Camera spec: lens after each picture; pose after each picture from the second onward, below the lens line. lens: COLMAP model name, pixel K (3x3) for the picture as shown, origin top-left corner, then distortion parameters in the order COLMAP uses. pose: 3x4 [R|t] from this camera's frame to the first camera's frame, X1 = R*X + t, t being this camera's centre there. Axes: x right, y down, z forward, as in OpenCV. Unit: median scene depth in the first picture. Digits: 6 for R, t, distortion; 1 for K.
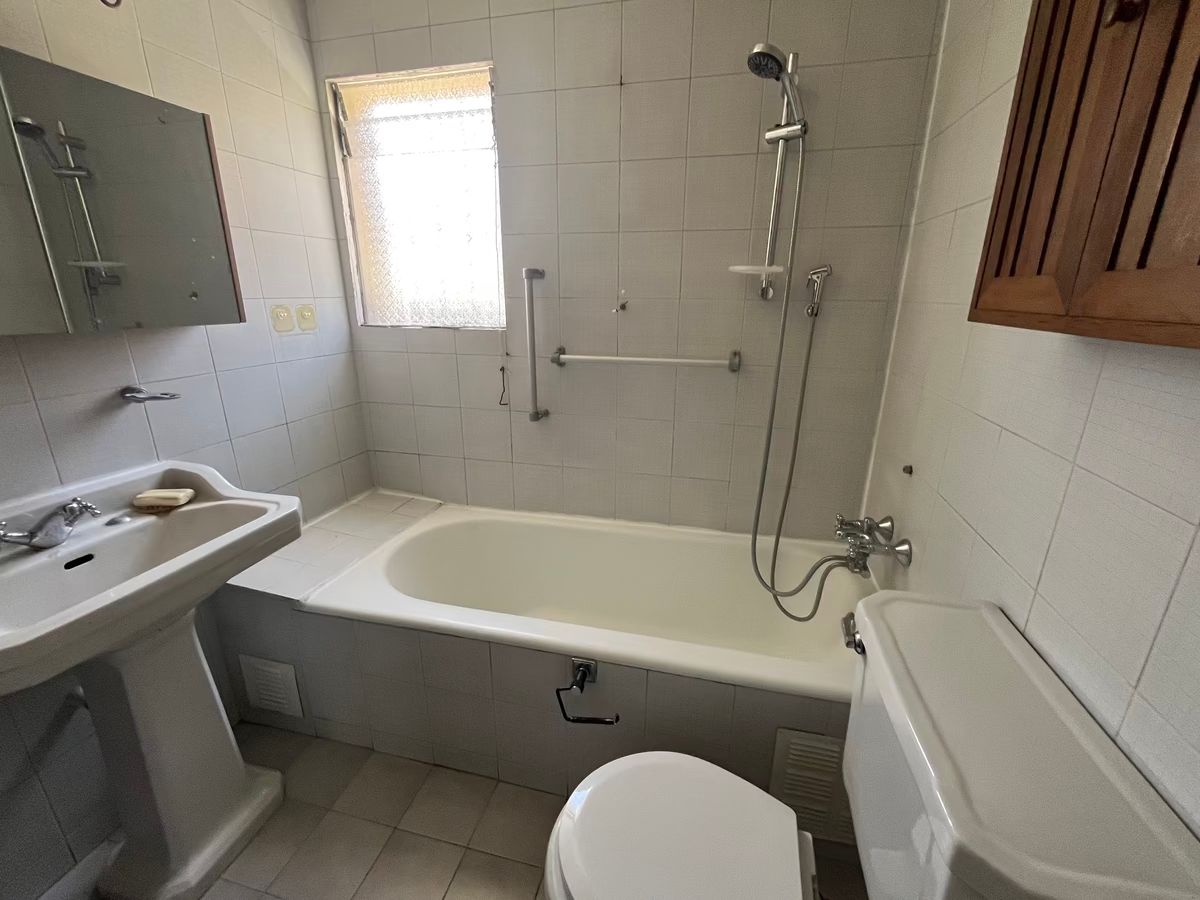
lens RADIAL K [[496.2, 0, 600.0], [0, 496.2, 450.0], [0, 0, 1]] dist [0.000269, 0.000045]
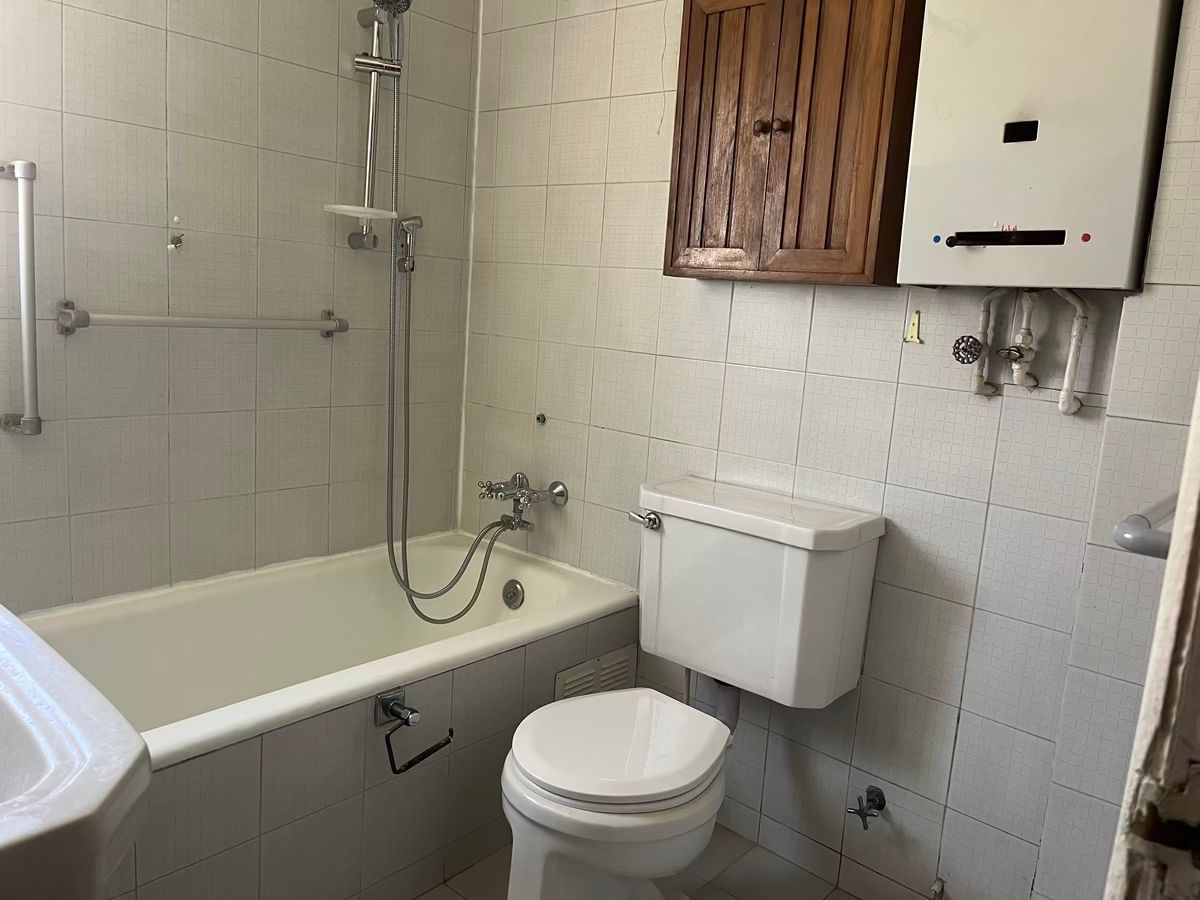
lens RADIAL K [[895.7, 0, 605.6], [0, 895.7, 435.7], [0, 0, 1]] dist [0.063721, -0.085008]
pose [[0.465882, -0.107935, 0.878239, -0.902927], [0.199726, 0.979745, 0.014461, 0.069069], [-0.862011, 0.168671, 0.478003, -0.020886]]
